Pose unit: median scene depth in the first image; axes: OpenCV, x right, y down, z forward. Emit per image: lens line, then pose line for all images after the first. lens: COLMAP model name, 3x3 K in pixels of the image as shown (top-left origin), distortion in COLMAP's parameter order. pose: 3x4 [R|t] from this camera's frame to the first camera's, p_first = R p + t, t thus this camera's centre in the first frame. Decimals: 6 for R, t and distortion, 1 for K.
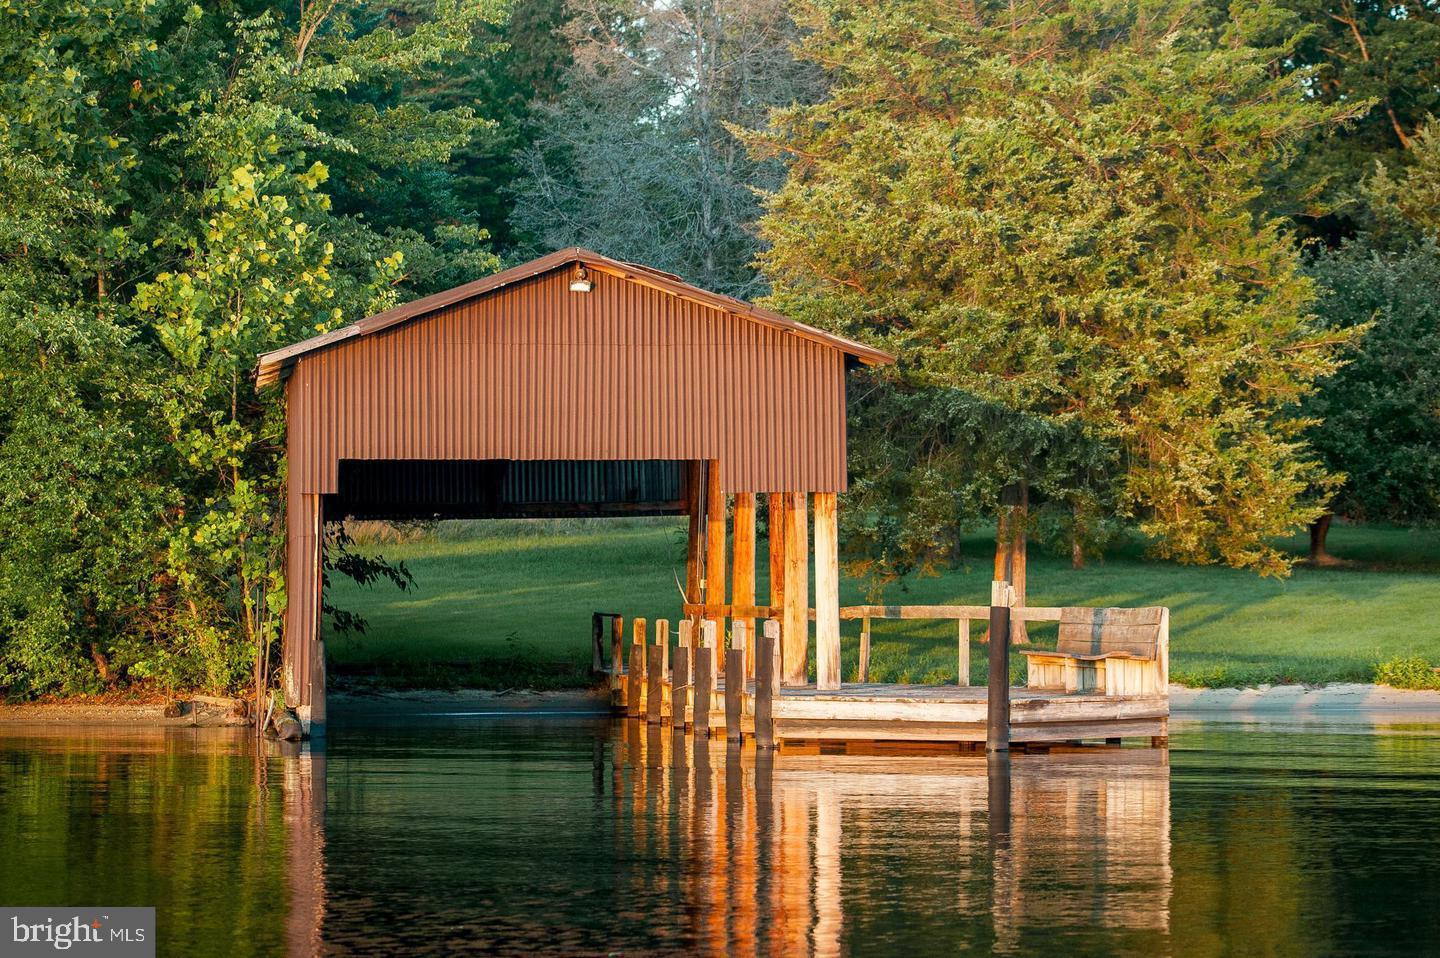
lens RADIAL K [[4257.3, 0, 720.0], [0, 4257.3, 479.0], [0, 0, 1]] dist [-0.017127, 0.616547]
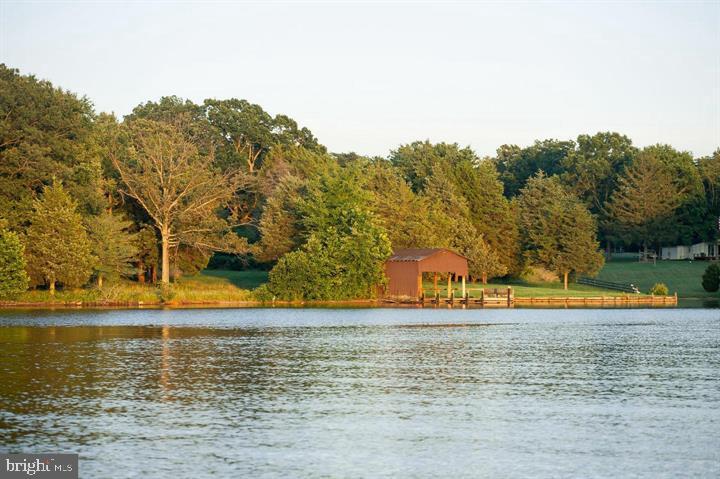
lens RADIAL K [[2060.5, 0, 360.0], [0, 2060.5, 239.5], [0, 0, 1]] dist [-0.068705, 0.187822]
pose [[0.871421, 0.015259, 0.490298, -1.786897], [-0.017521, 0.999846, 0.000023, -0.053864], [-0.490223, -0.008611, 0.871555, -2.076304]]
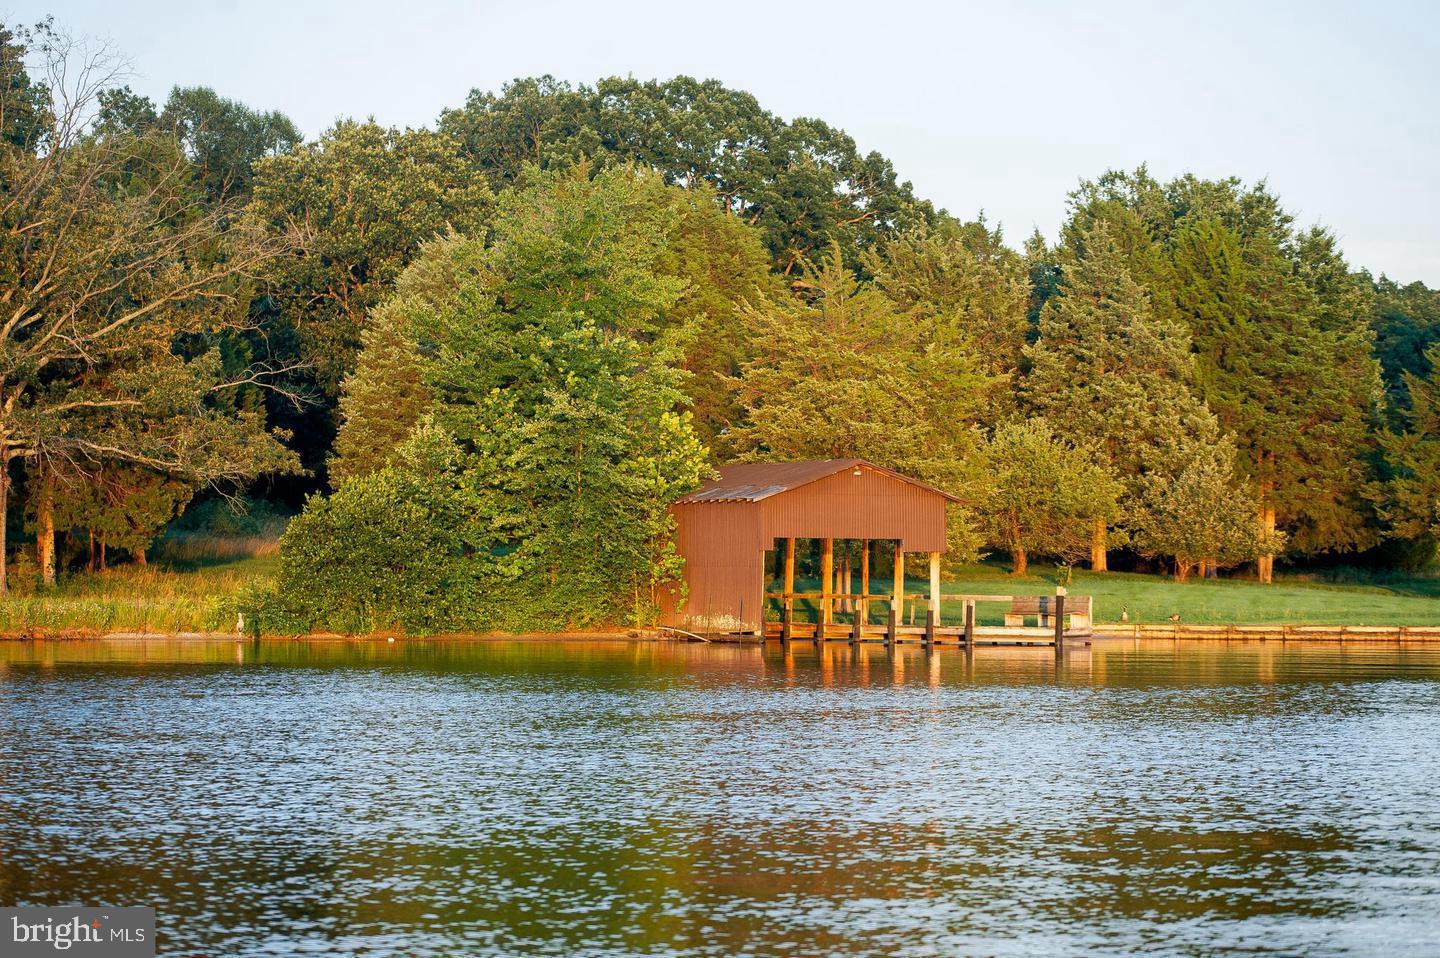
lens RADIAL K [[4257.3, 0, 720.0], [0, 4257.3, 479.0], [0, 0, 1]] dist [-0.017127, 0.616547]
pose [[0.948280, 0.017395, 0.316958, -0.739172], [-0.018378, 0.999831, 0.000113, -0.031385], [-0.316902, -0.005932, 0.948440, -1.152459]]
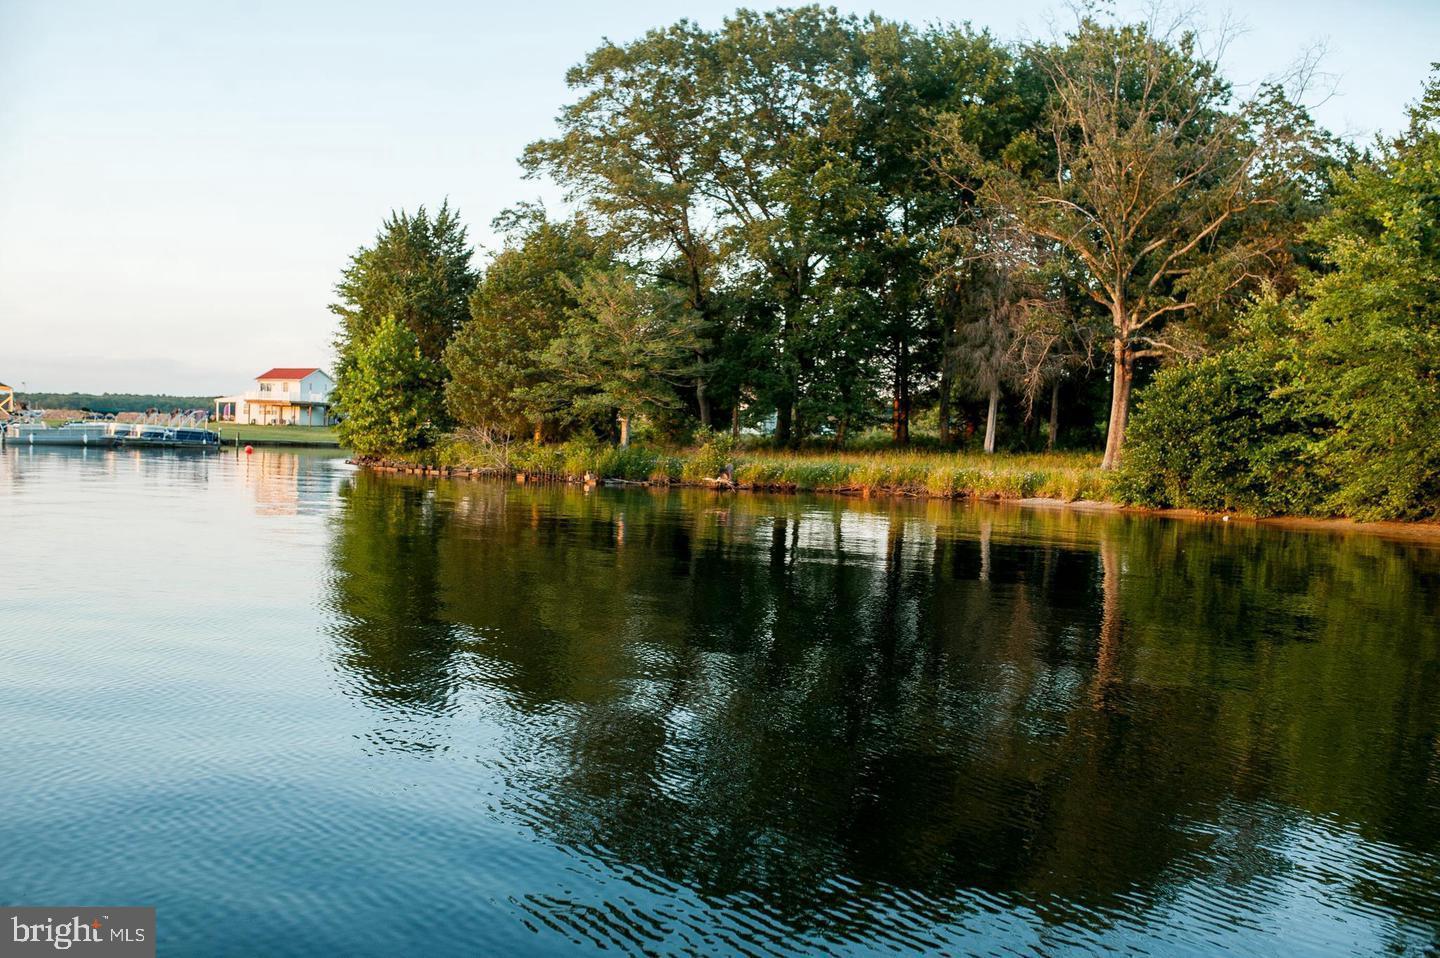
lens RADIAL K [[1375.6, 0, 720.0], [0, 1375.6, 479.0], [0, 0, 1]] dist [-0.064220, 0.094750]
pose [[0.641055, 0.047856, -0.766002, 0.111973], [-0.018784, 0.998733, 0.046676, 0.006041], [0.767265, -0.015533, 0.641142, 0.278819]]
